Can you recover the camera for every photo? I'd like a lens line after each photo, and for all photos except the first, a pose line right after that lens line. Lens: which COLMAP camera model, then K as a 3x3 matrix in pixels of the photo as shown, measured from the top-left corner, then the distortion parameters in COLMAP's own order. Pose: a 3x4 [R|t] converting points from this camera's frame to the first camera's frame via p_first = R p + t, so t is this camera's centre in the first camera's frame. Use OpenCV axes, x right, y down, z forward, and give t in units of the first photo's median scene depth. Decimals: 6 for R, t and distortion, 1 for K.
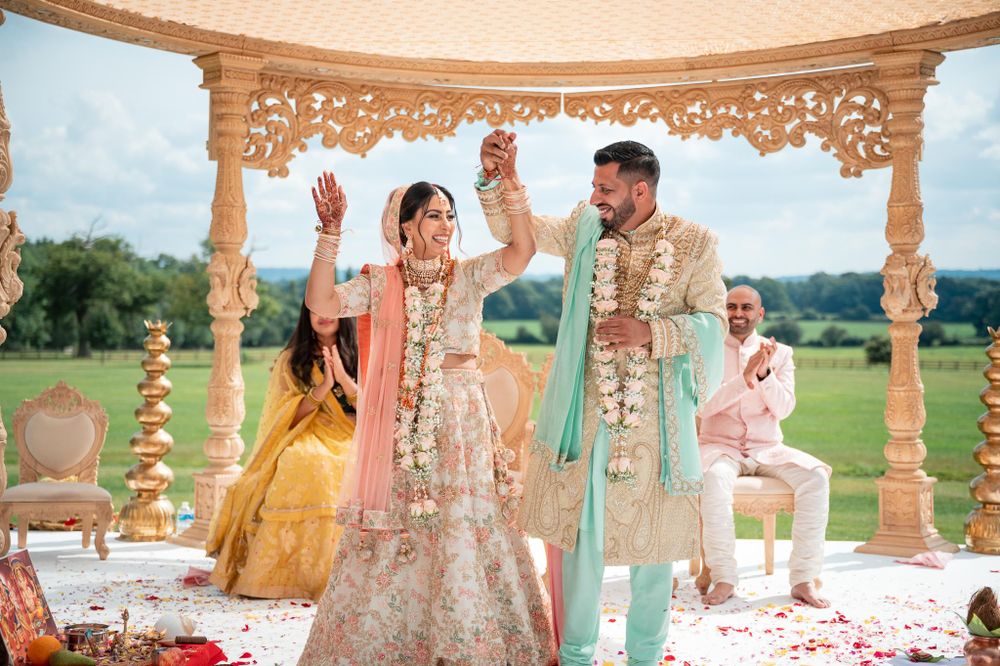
lens RADIAL K [[1592.8, 0, 497.3], [0, 1592.8, 335.9], [0, 0, 1]] dist [0.248559, 0.000000]
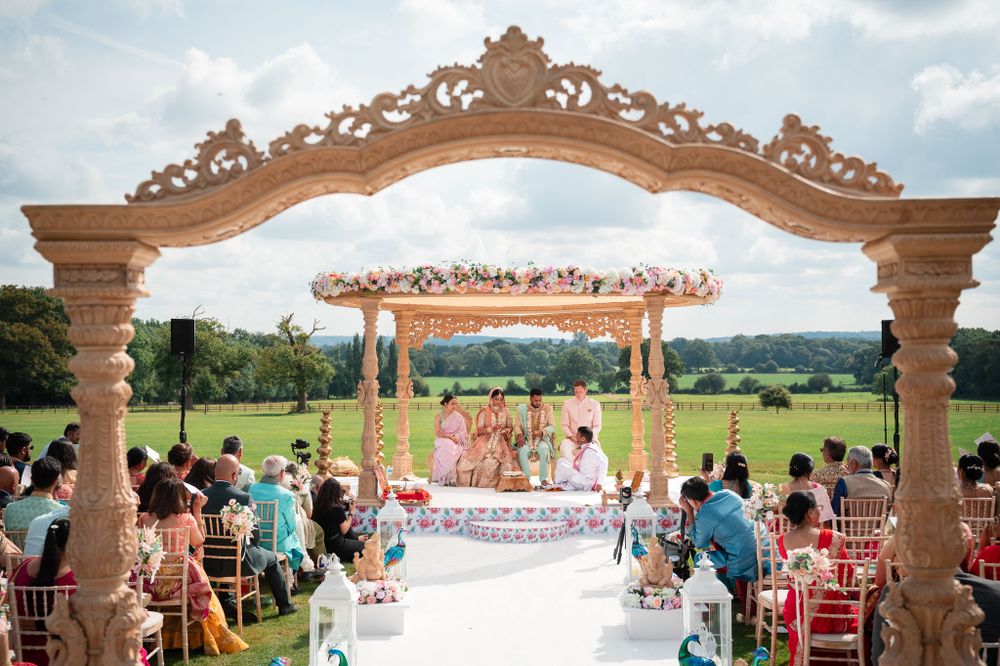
lens RADIAL K [[1260.0, 0, 500.9], [0, 1260.0, 329.2], [0, 0, 1]] dist [0.137808, 0.000000]
pose [[0.999888, -0.012785, 0.007821, -0.008833], [0.013128, 0.998879, -0.045473, -0.031611], [-0.007231, 0.045571, 0.998935, -1.176864]]
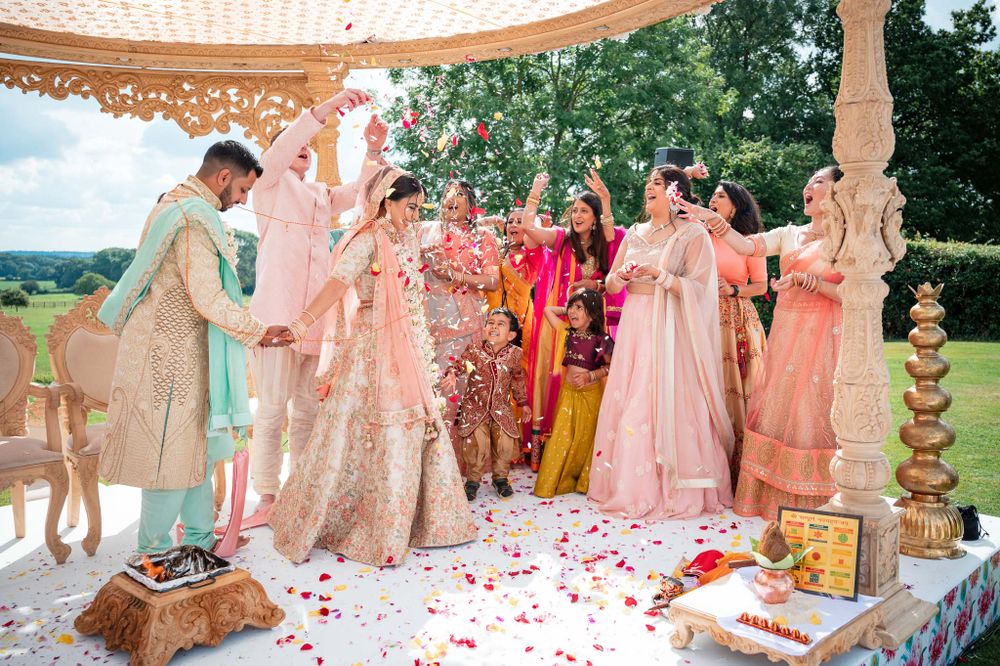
lens RADIAL K [[804.9, 0, 497.3], [0, 804.9, 332.5], [0, 0, 1]] dist [0.001076, 0.021301]
pose [[0.703006, -0.076592, 0.707048, -0.110620], [0.034043, 0.996668, 0.074117, -0.004221], [-0.710369, -0.028035, 0.703271, 0.410860]]
